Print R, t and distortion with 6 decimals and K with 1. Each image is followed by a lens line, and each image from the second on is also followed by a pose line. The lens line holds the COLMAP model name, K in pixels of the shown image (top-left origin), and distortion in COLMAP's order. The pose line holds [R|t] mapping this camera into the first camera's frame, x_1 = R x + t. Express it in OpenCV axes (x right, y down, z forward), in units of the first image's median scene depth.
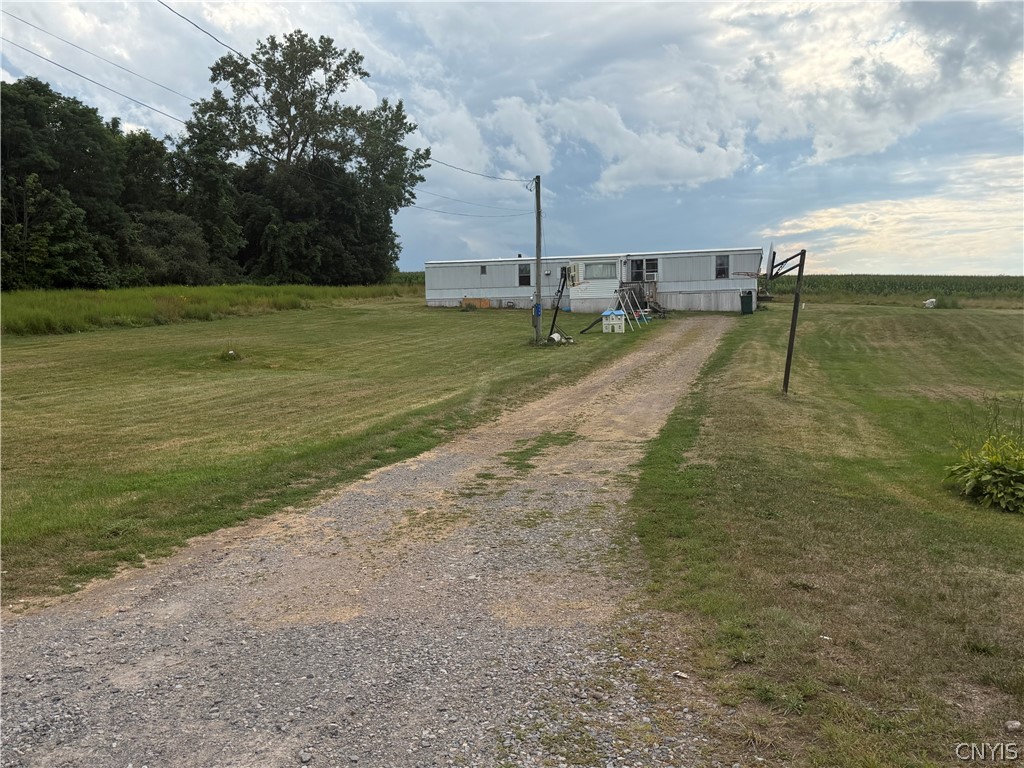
lens RADIAL K [[923.1, 0, 508.9], [0, 923.1, 386.8], [0, 0, 1]] dist [0.169709, -0.338075]
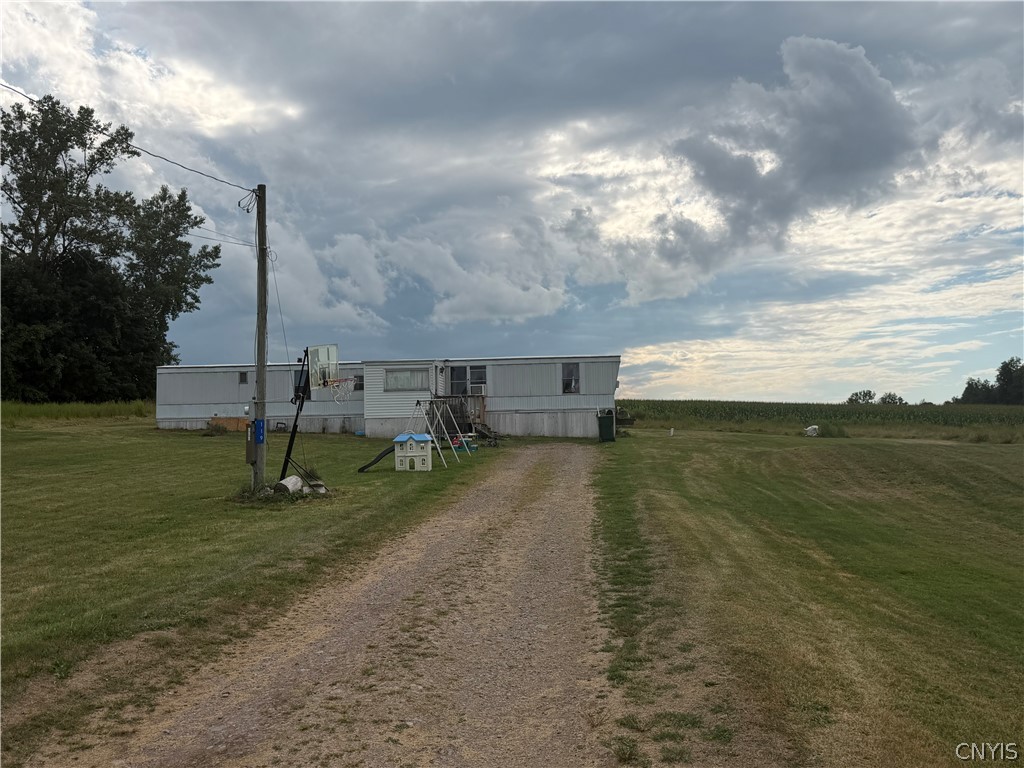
lens RADIAL K [[923.1, 0, 508.9], [0, 923.1, 386.8], [0, 0, 1]] dist [0.169709, -0.338075]
pose [[0.983946, 0.014076, 0.177913, 0.027111], [0.010400, 0.990668, -0.135897, -0.012220], [-0.178165, 0.135566, 0.974617, 0.161284]]
